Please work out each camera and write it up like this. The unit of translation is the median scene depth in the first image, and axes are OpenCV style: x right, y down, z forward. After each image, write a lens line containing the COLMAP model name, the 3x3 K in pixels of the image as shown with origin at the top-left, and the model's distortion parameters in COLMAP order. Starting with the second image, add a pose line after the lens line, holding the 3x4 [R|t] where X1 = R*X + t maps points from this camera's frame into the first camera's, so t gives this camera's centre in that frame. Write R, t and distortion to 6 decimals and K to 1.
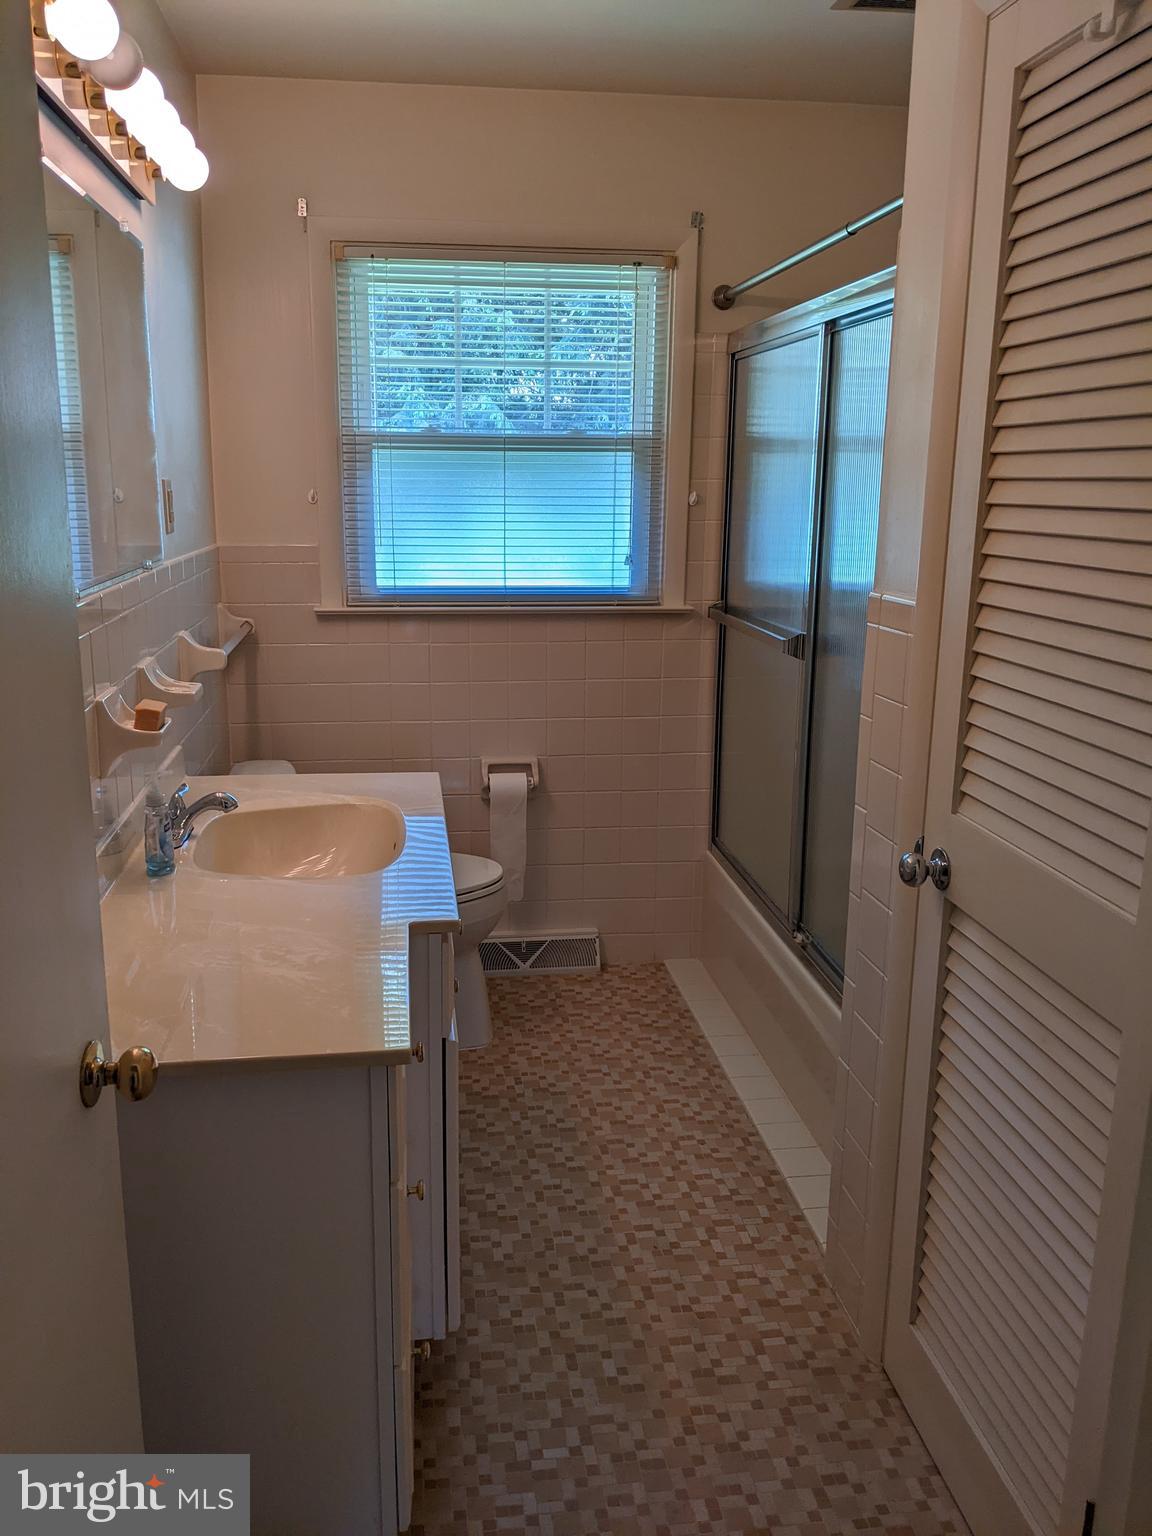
lens RADIAL K [[1224.9, 0, 570.7], [0, 1224.9, 773.5], [0, 0, 1]] dist [0.058564, -0.111785]
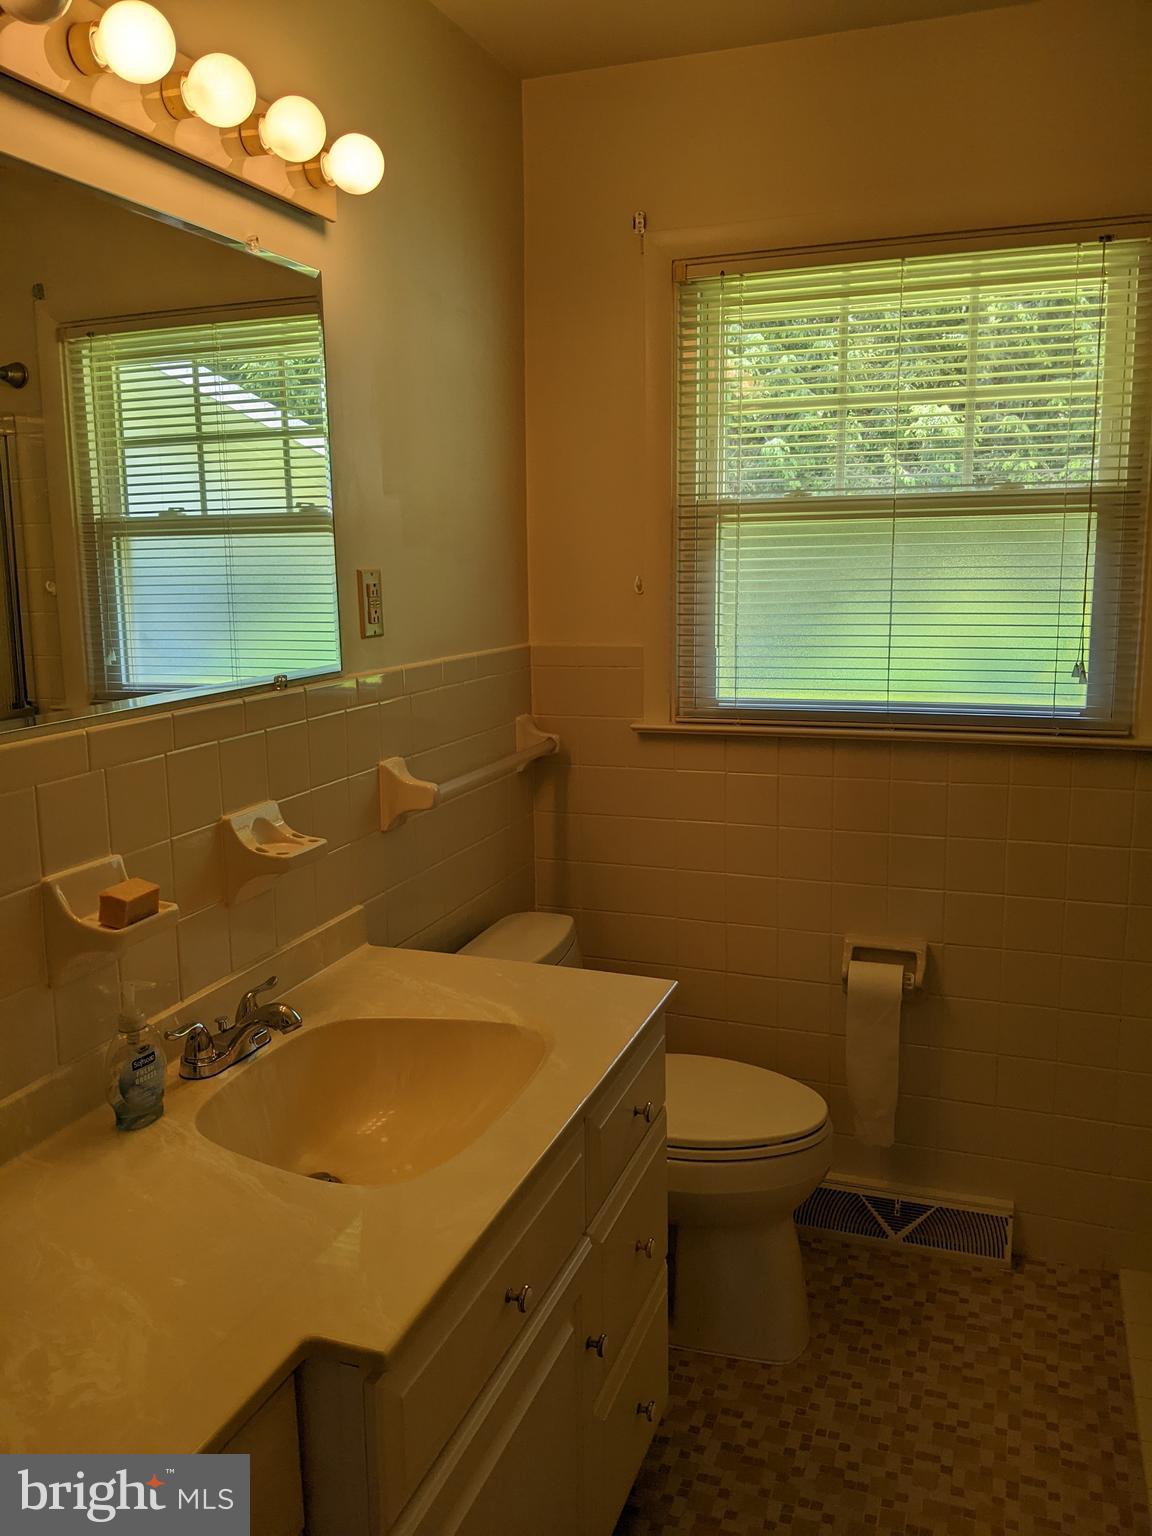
lens RADIAL K [[1269.5, 0, 576.9], [0, 1269.5, 762.8], [0, 0, 1]] dist [0.022319, -0.036794]
pose [[0.885299, 0.056284, -0.461604, 0.129745], [-0.086580, 0.995242, -0.044698, -0.068842], [0.456891, 0.079537, 0.885959, 0.262827]]
